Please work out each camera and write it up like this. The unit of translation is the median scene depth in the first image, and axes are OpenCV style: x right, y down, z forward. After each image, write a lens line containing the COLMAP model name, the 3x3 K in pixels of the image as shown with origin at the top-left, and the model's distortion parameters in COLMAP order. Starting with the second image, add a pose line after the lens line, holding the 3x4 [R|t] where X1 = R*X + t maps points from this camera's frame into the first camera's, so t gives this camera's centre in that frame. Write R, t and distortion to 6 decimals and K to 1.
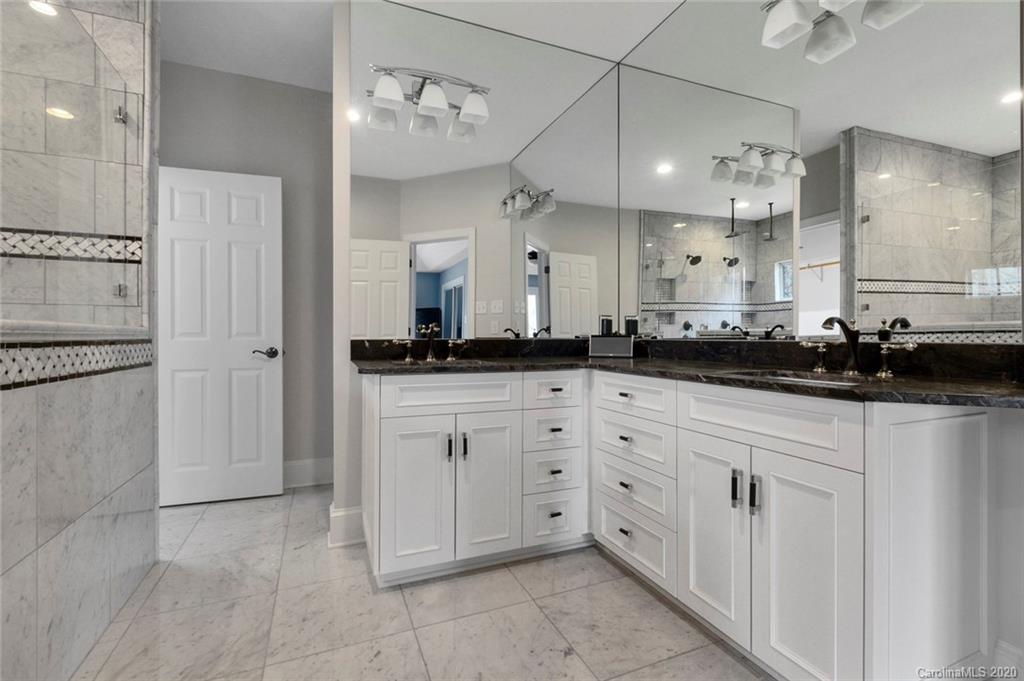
lens RADIAL K [[460.2, 0, 512.0], [0, 460.2, 340.5], [0, 0, 1]] dist [0.005986, 0.000071]
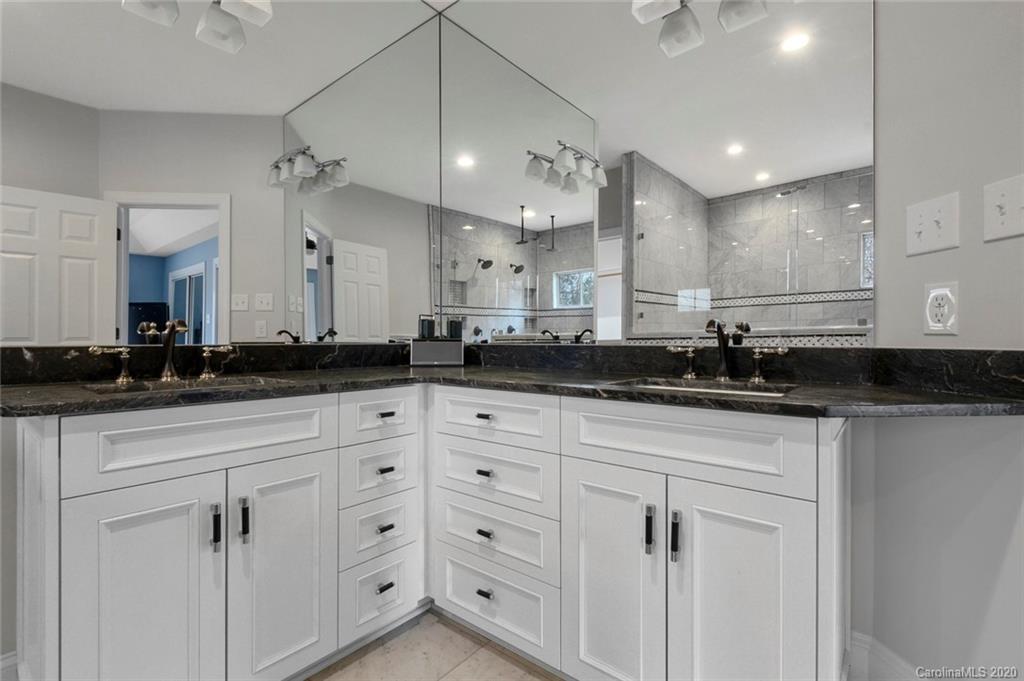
lens RADIAL K [[467.5, 0, 513.4], [0, 467.5, 346.1], [0, 0, 1]] dist [0.001762, -0.000659]
pose [[0.882993, -0.004864, 0.469361, -0.066929], [0.004046, 0.999988, 0.002752, -0.001225], [-0.469368, -0.000531, 0.883002, 0.246224]]
